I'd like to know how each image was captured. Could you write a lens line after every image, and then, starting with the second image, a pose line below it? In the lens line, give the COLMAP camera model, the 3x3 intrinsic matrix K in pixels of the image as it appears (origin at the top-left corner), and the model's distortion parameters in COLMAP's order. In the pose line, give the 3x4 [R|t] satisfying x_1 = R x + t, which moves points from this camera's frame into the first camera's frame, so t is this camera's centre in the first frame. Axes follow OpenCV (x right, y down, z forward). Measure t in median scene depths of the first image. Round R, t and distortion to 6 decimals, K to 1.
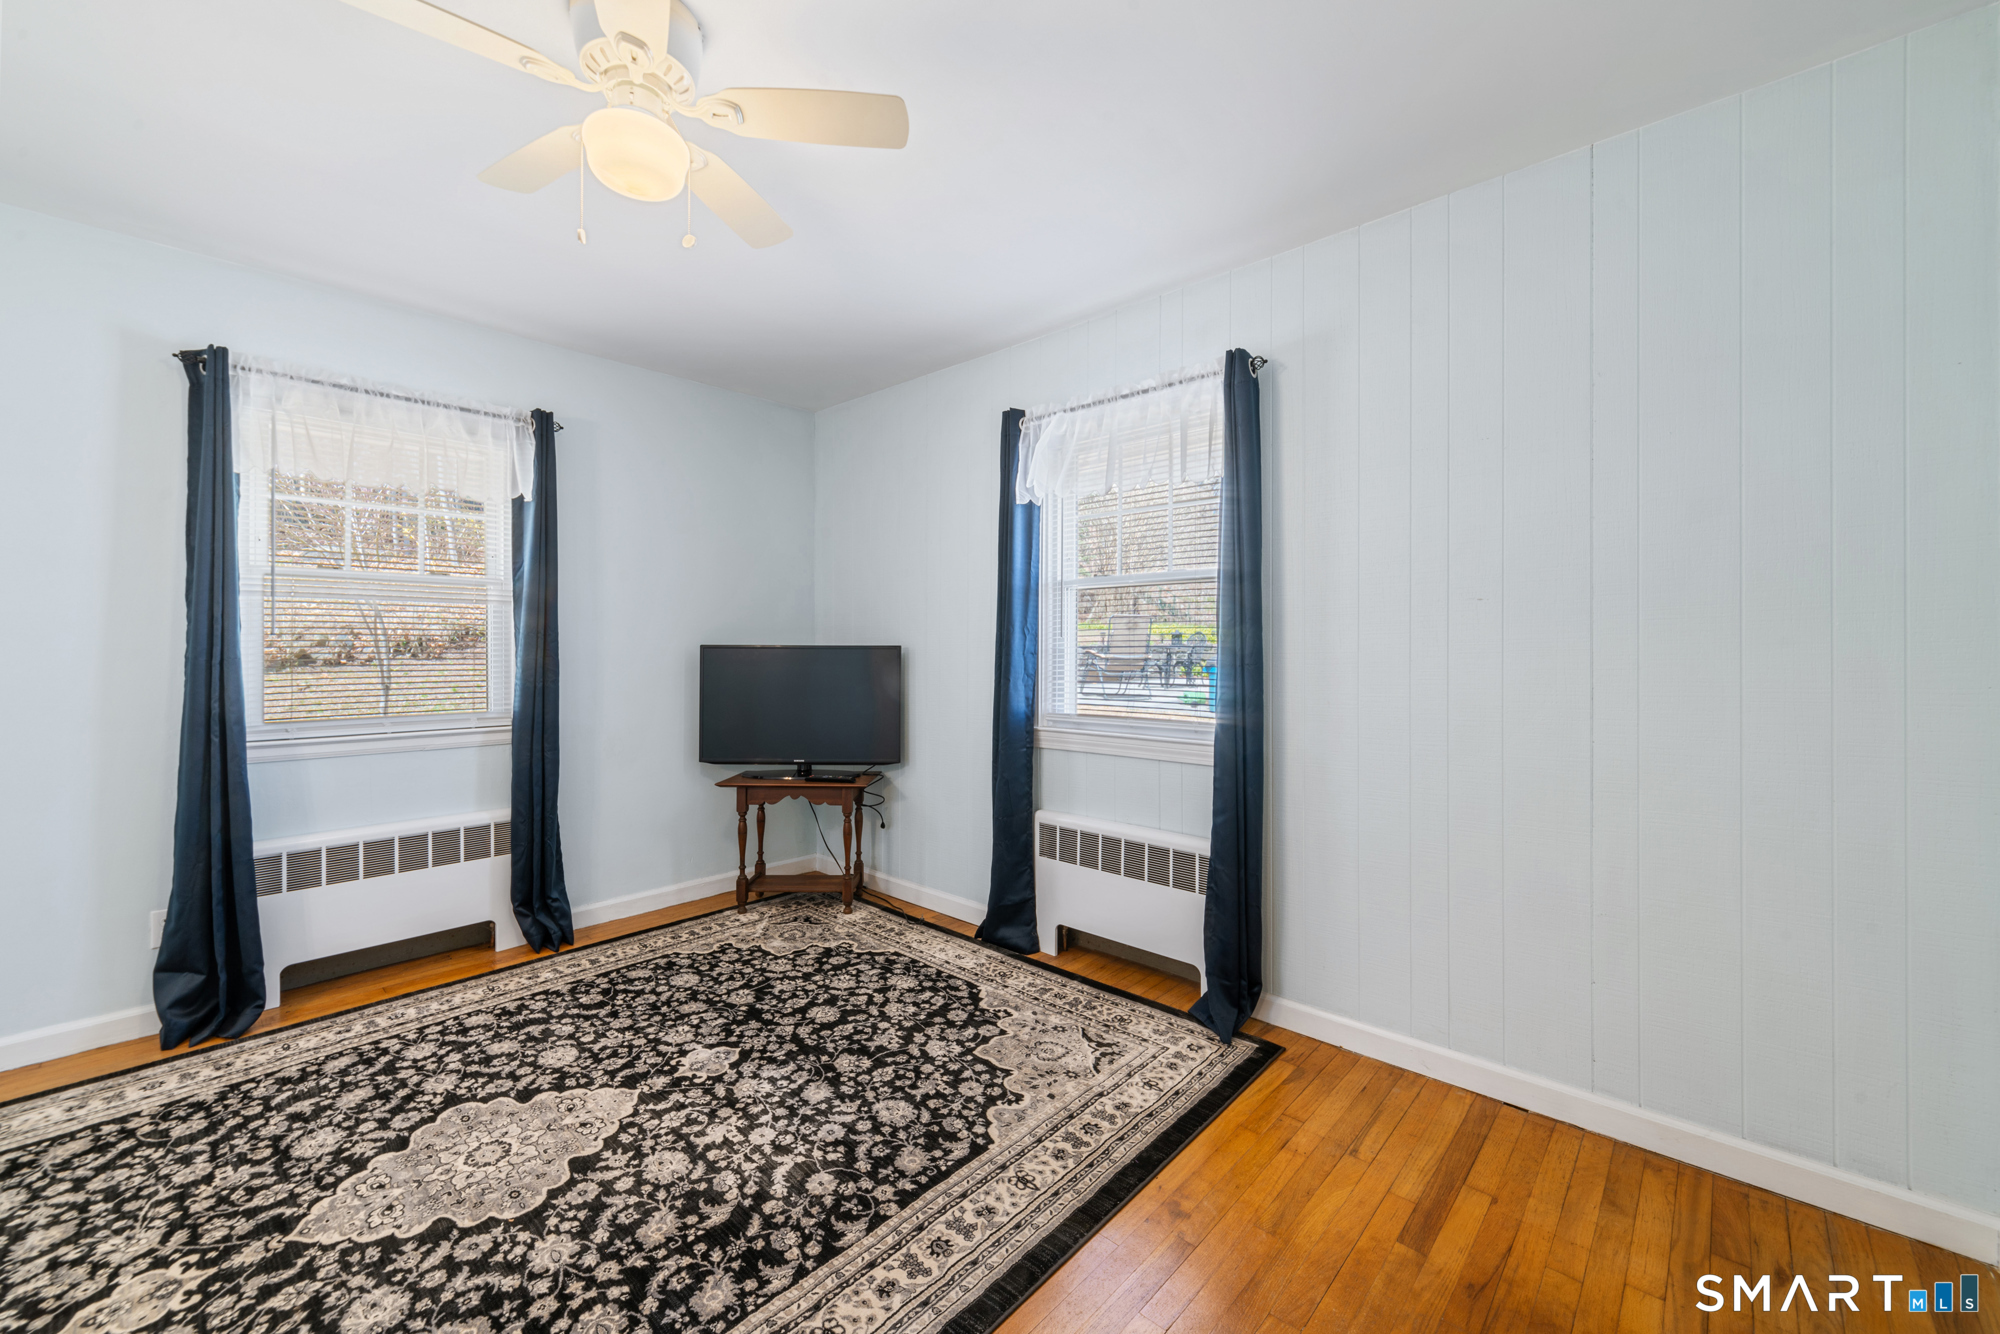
lens RADIAL K [[791.8, 0, 1012.8], [0, 791.8, 647.8], [0, 0, 1]] dist [-0.002016, 0.001698]
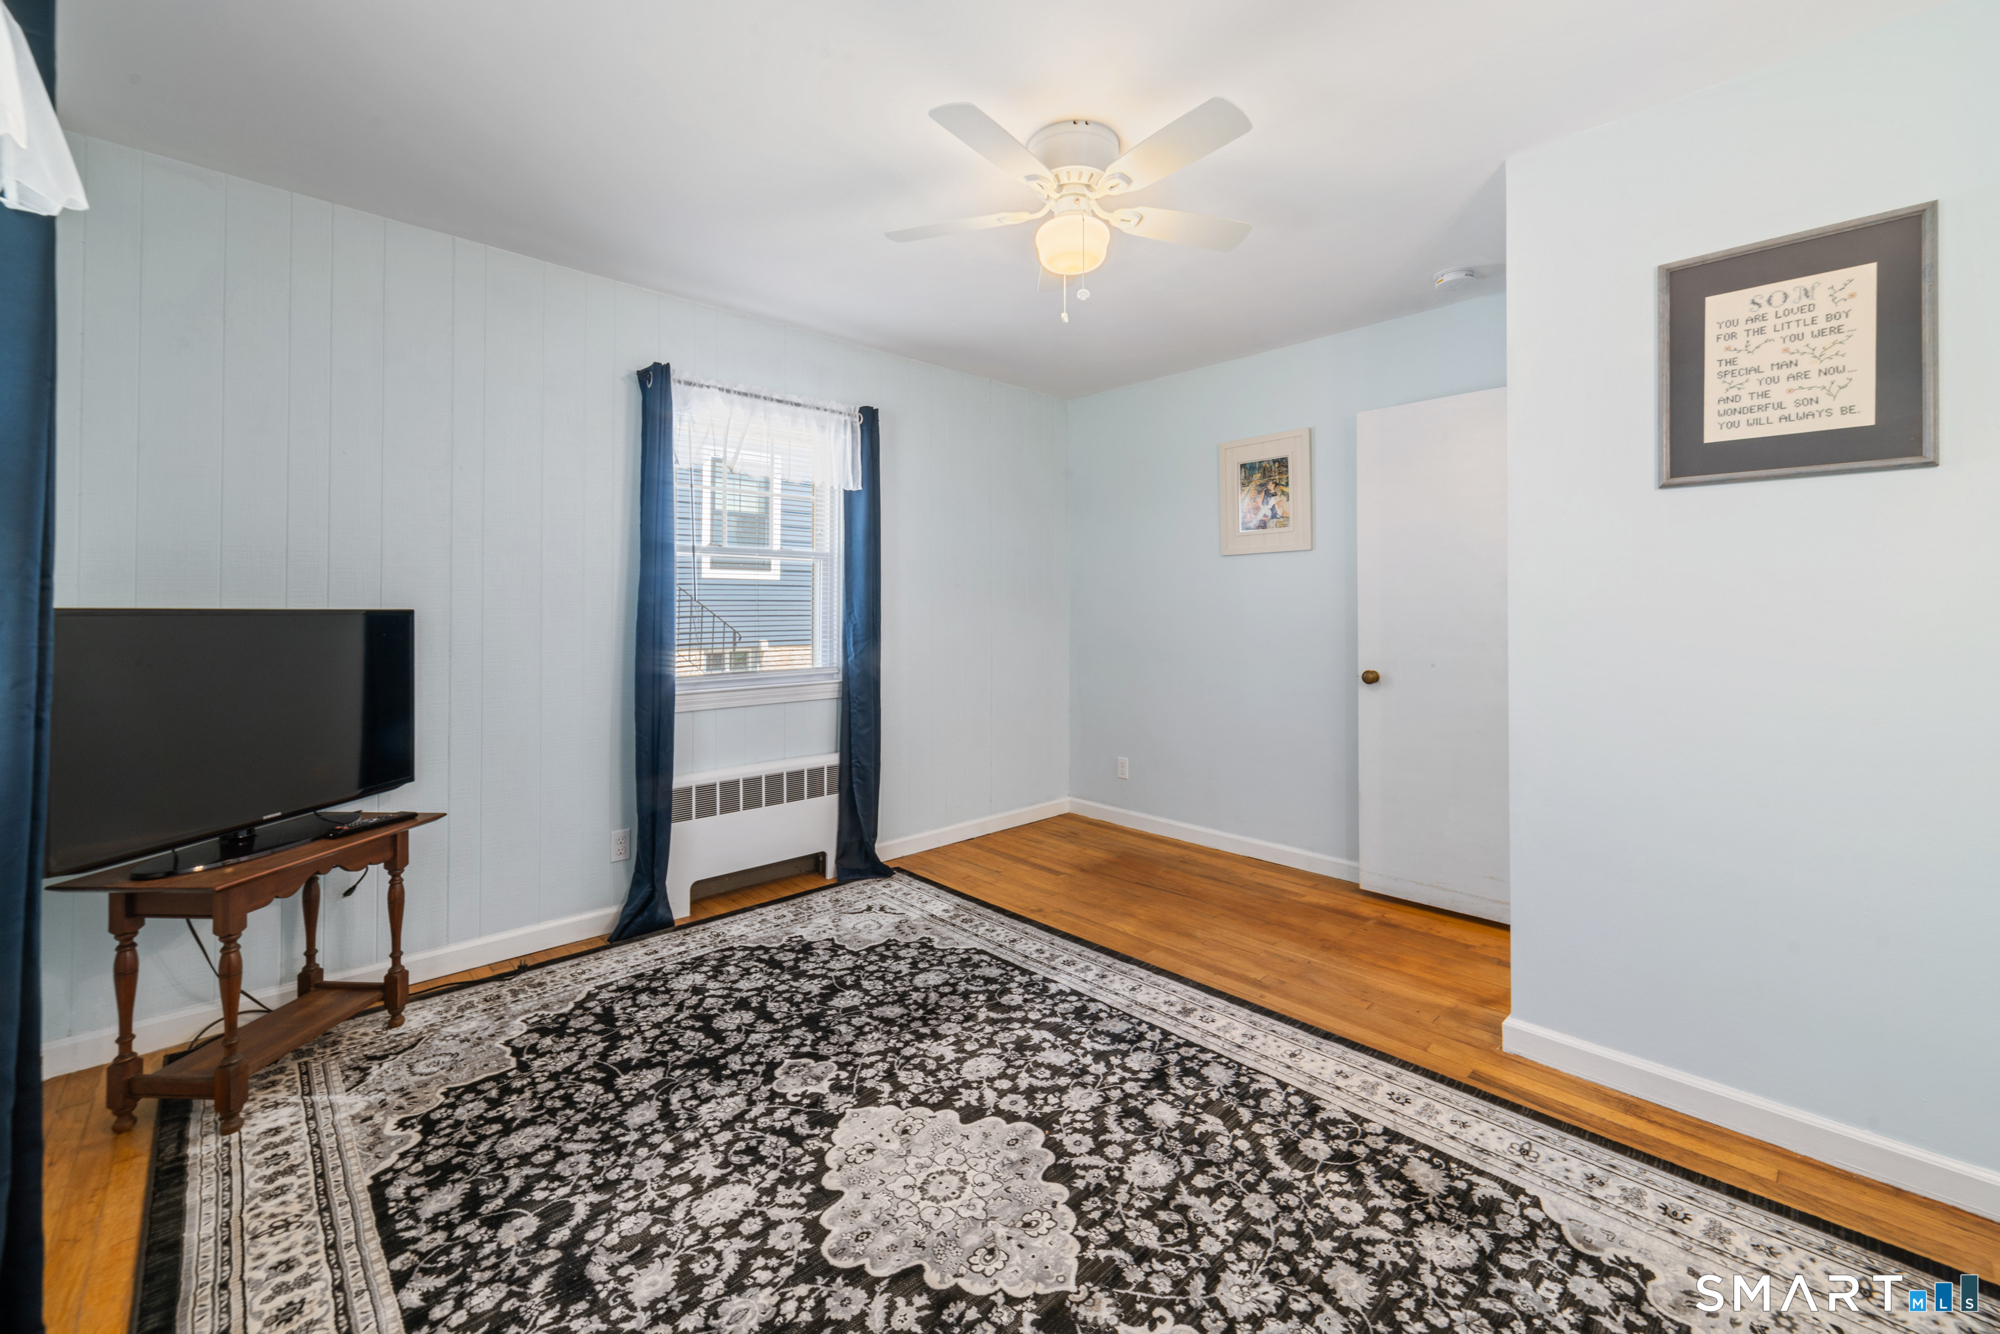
lens RADIAL K [[791.8, 0, 1009.5], [0, 791.8, 602.9], [0, 0, 1]] dist [-0.002016, 0.001698]
pose [[0.063599, 0.007518, 0.997947, -1.202854], [0.000567, 0.999971, -0.007569, -0.003597], [-0.997975, 0.001047, 0.063593, 0.677458]]
